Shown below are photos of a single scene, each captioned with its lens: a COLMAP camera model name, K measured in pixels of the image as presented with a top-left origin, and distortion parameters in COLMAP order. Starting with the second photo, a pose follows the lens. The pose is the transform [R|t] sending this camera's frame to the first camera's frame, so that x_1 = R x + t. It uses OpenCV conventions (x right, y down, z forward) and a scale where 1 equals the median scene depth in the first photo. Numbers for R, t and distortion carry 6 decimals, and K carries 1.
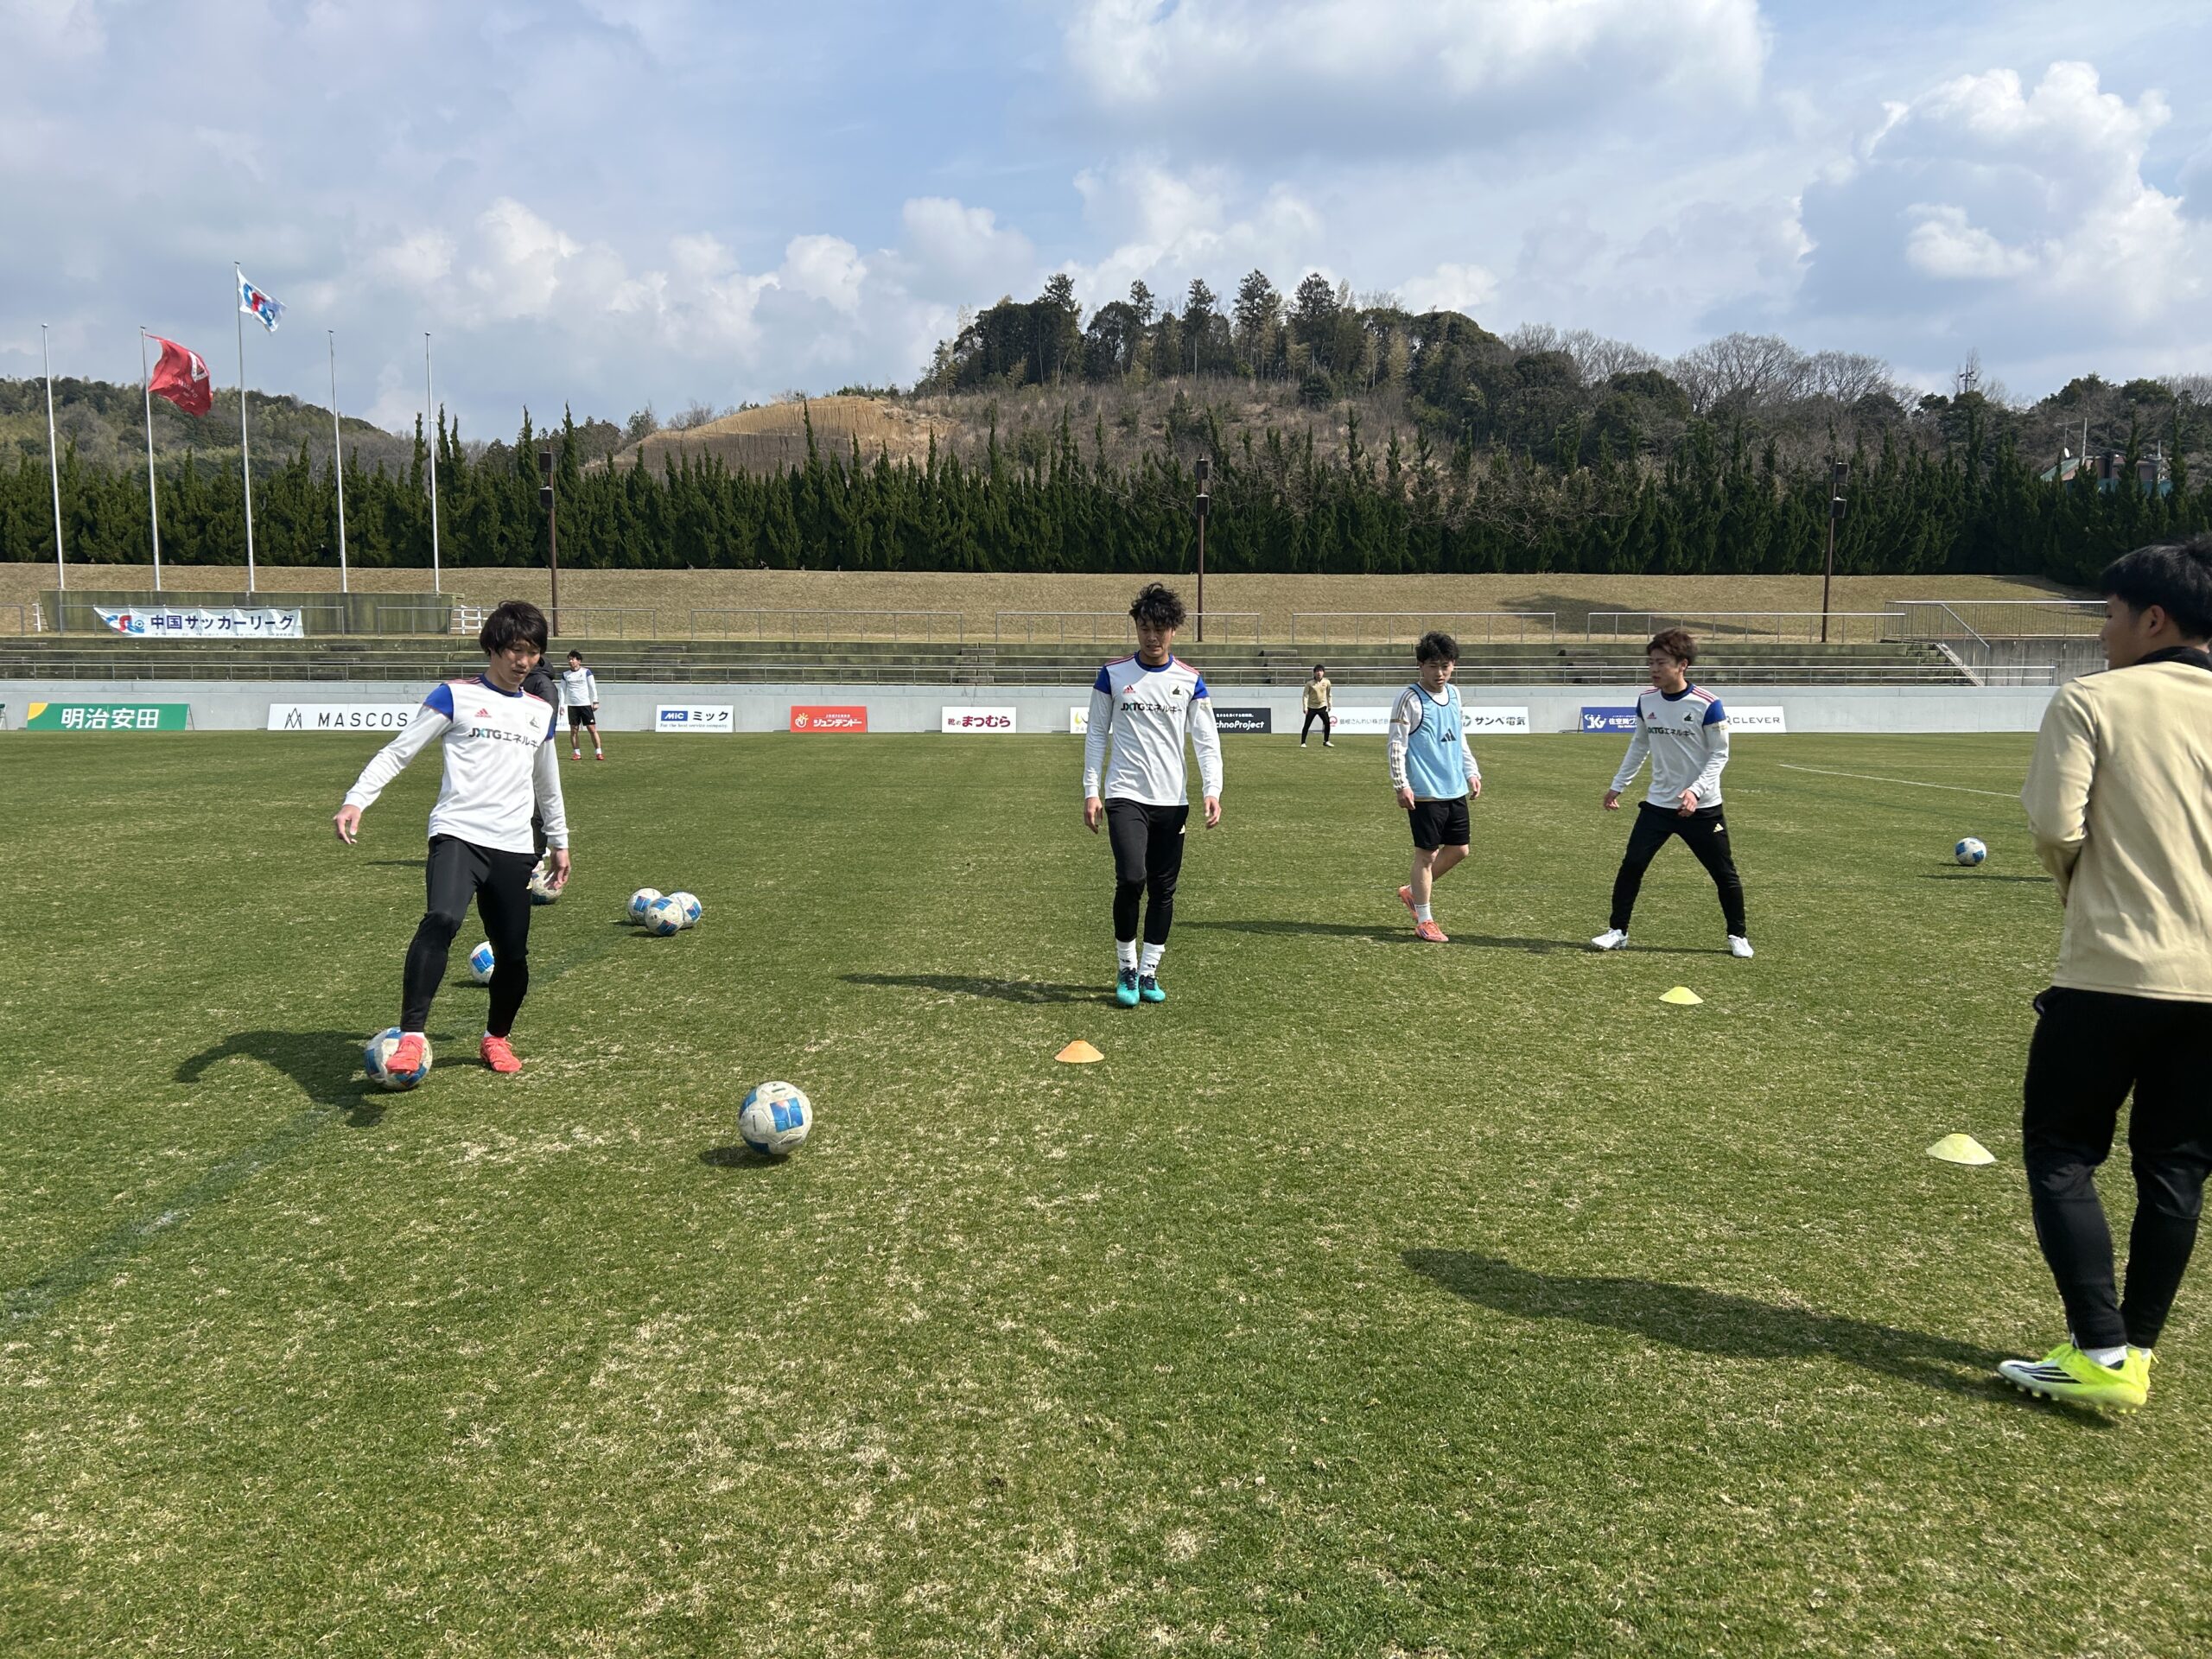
lens RADIAL K [[1669.4, 0, 1121.3], [0, 1669.4, 859.1], [0, 0, 1]] dist [0.064859, -0.090836]
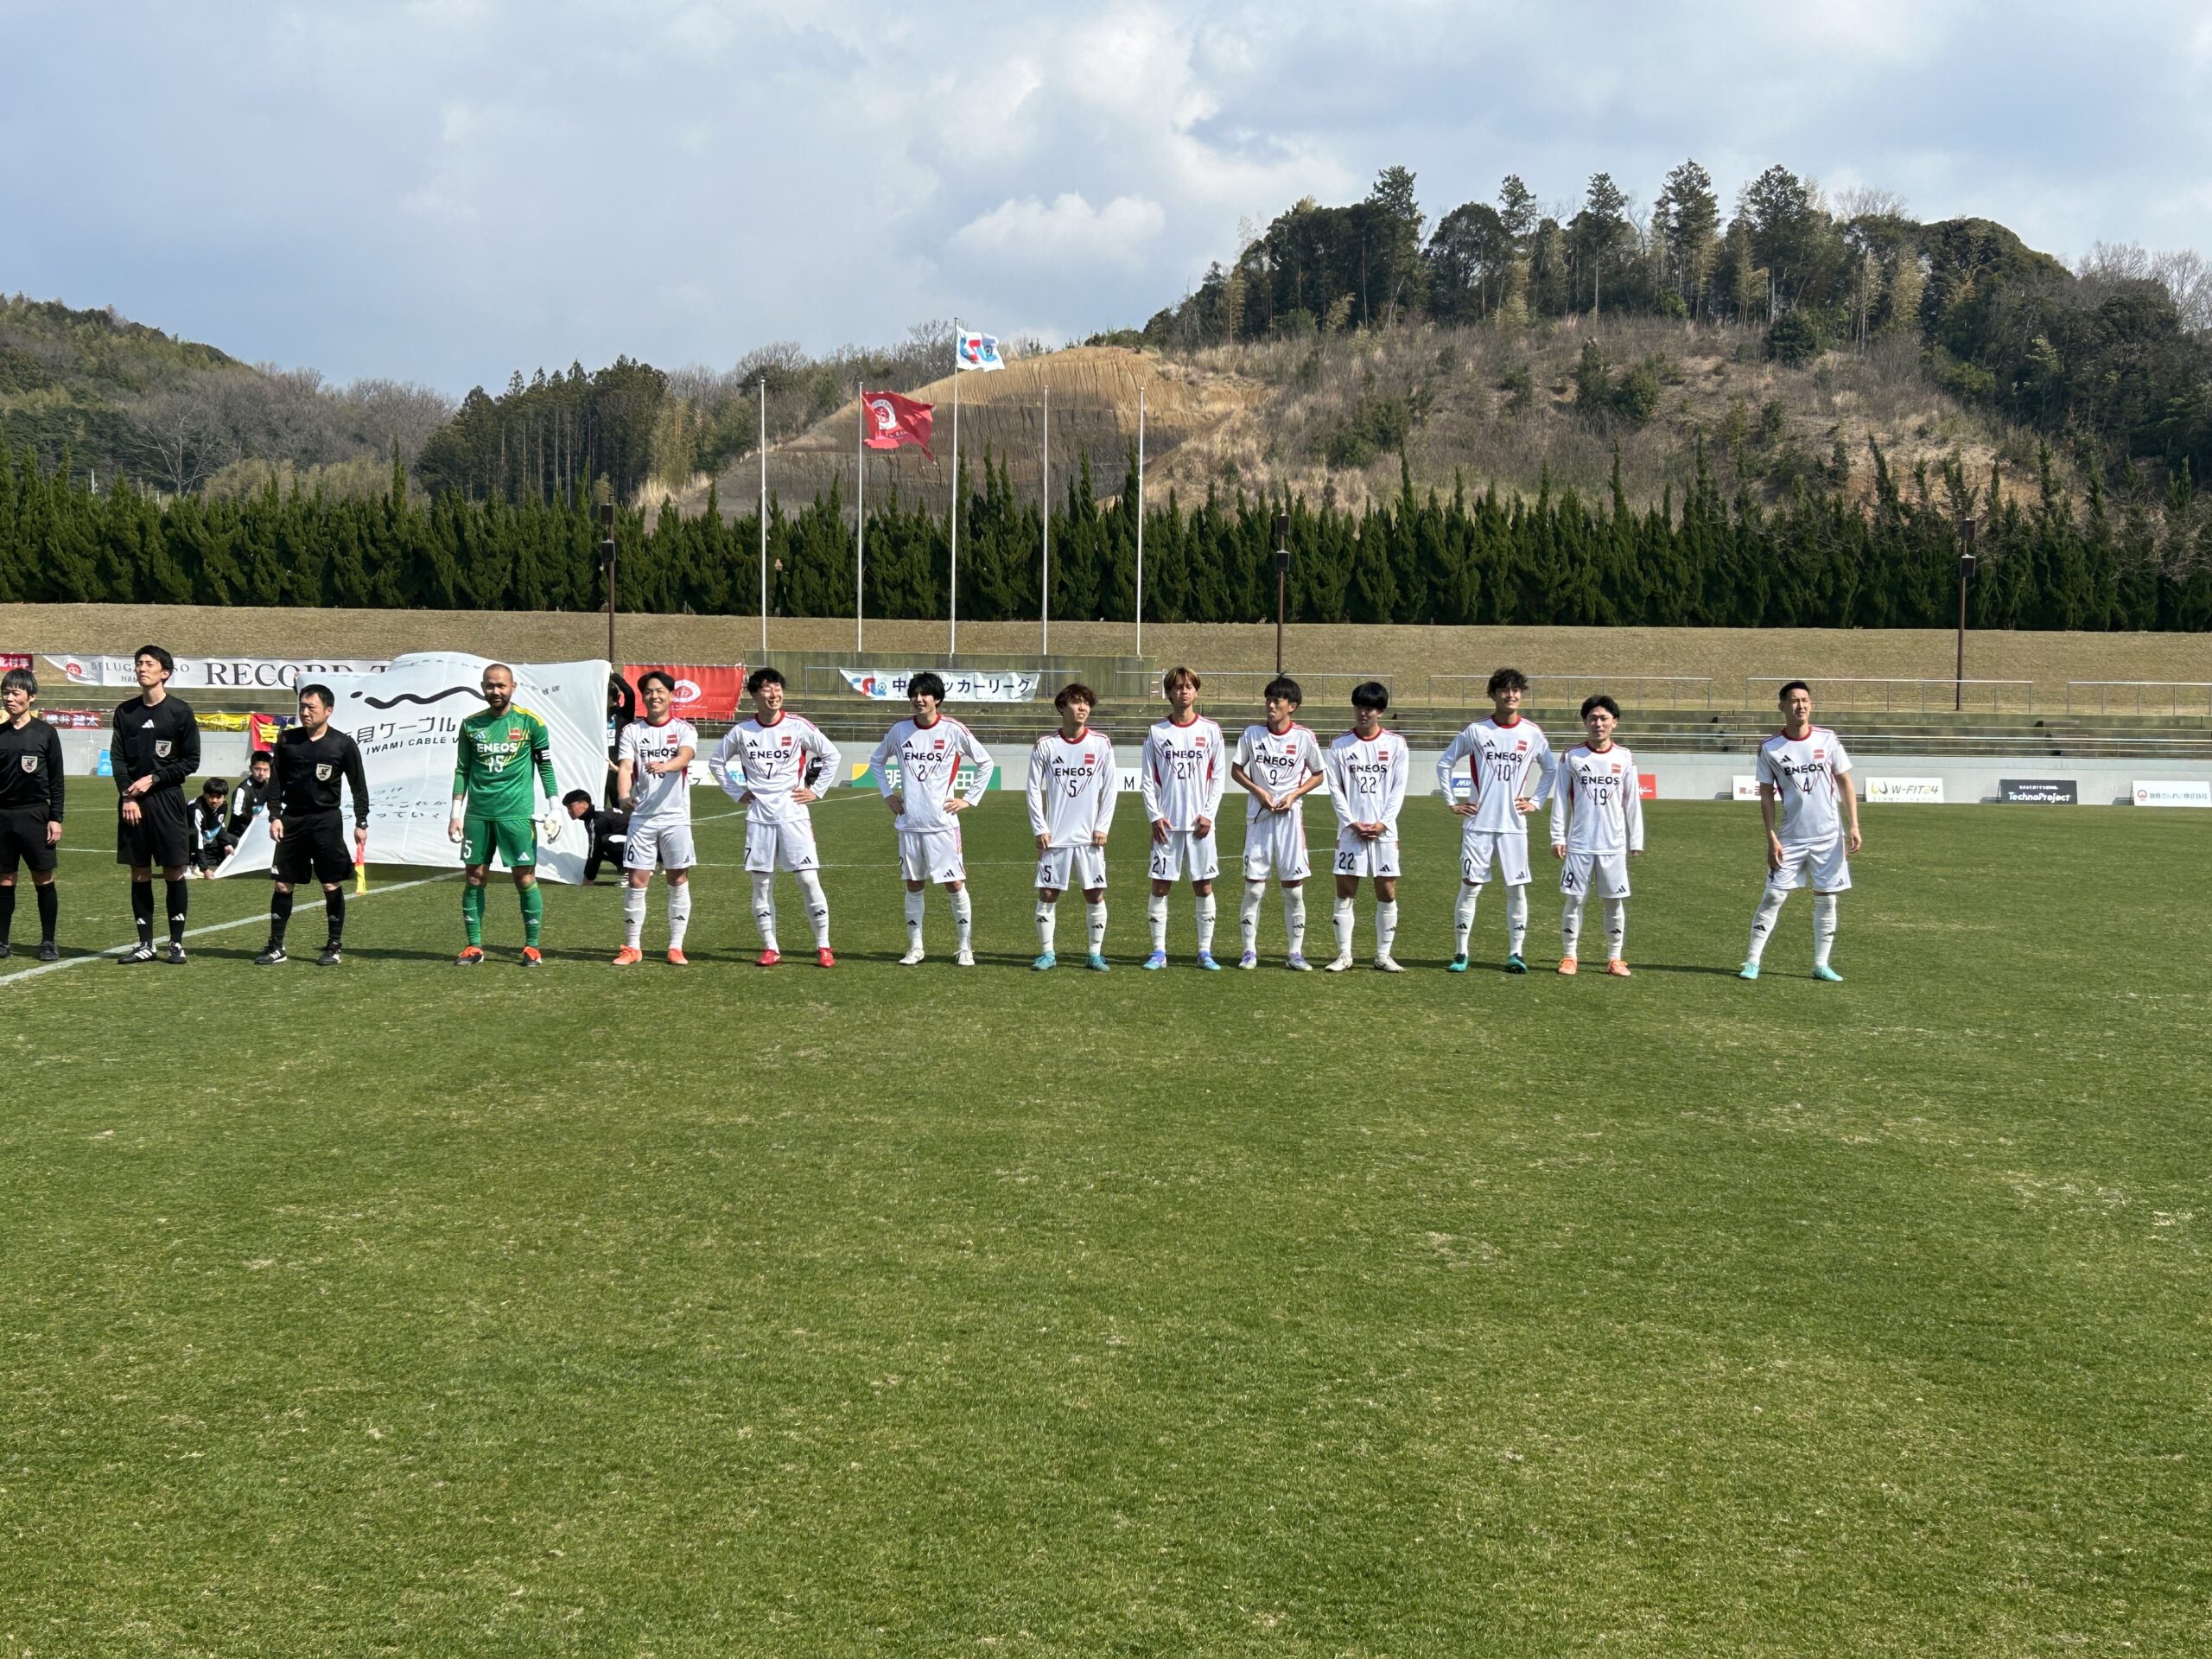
lens RADIAL K [[2824.6, 0, 1117.6], [0, 2824.6, 833.7], [0, 0, 1]] dist [0.113153, -0.251369]
pose [[0.998064, 0.012768, -0.060876, -0.105397], [-0.017540, 0.996759, -0.078511, 0.023190], [0.059676, 0.079427, 0.995053, -0.196886]]
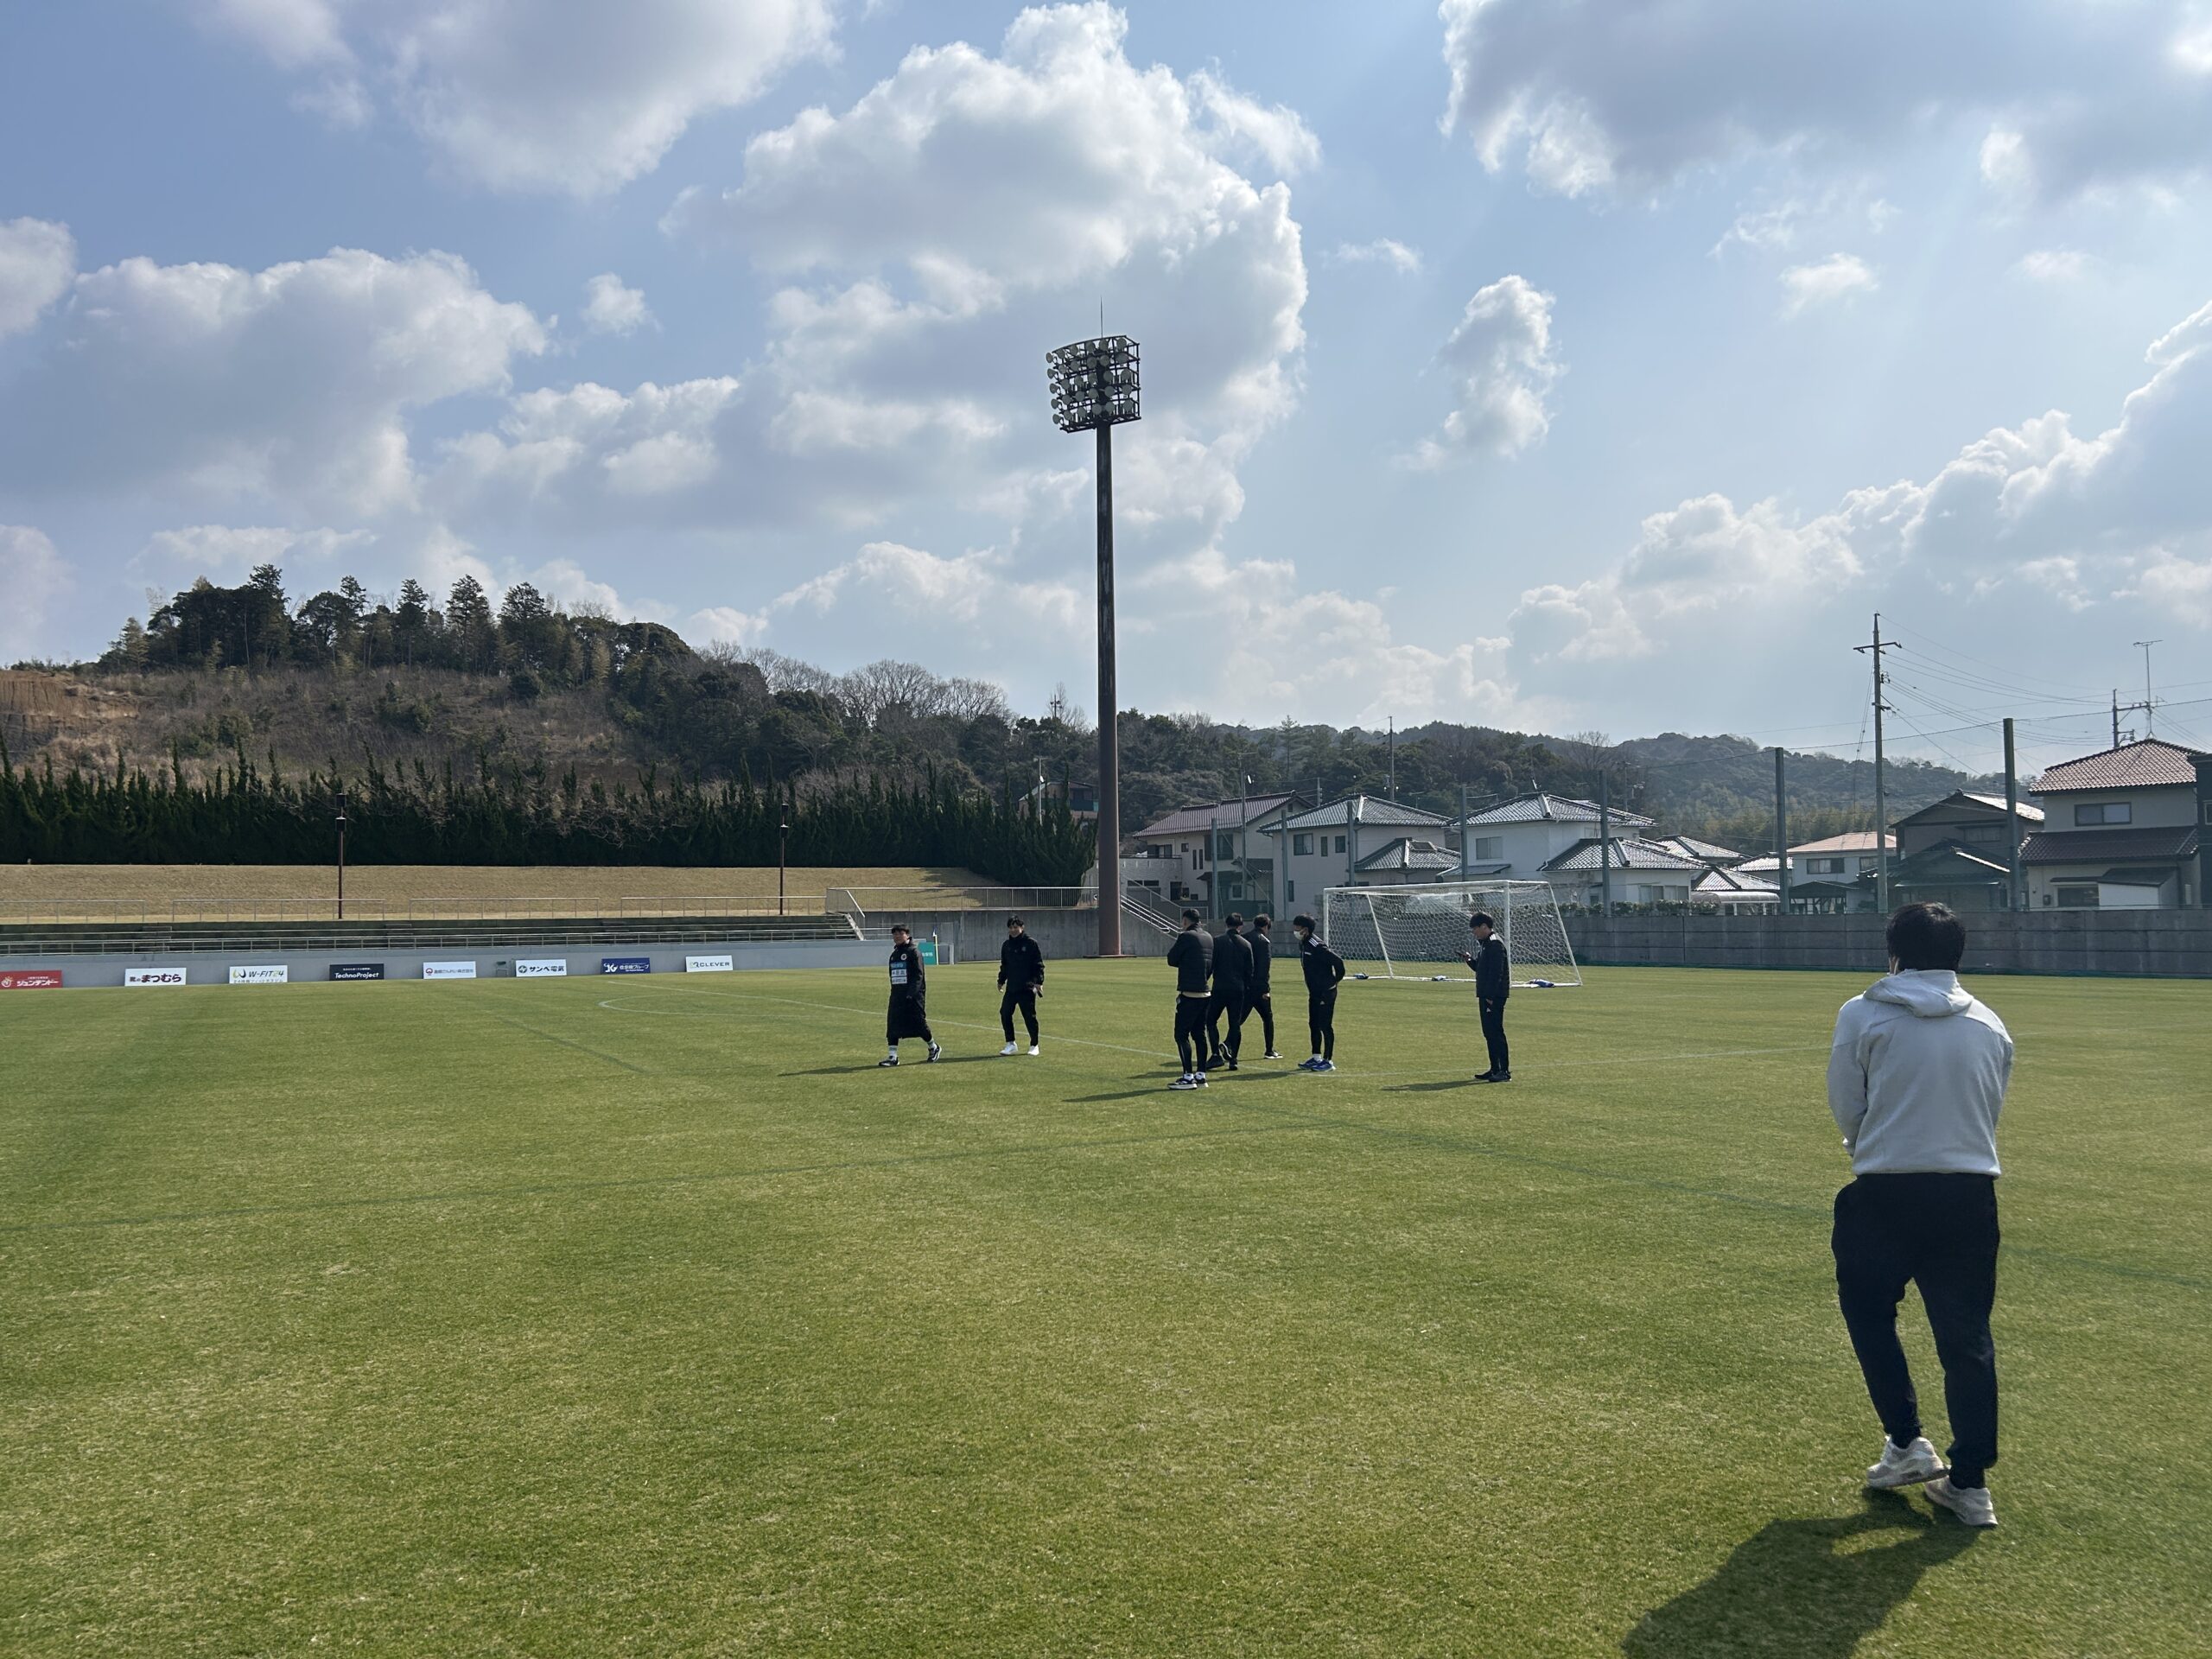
lens RADIAL K [[1669.4, 0, 1121.3], [0, 1669.4, 859.1], [0, 0, 1]] dist [0.064859, -0.090836]
pose [[0.910863, 0.001101, 0.412708, 0.019960], [0.063239, 0.987815, -0.142206, 0.020890], [-0.407836, 0.155630, 0.899694, -0.182116]]
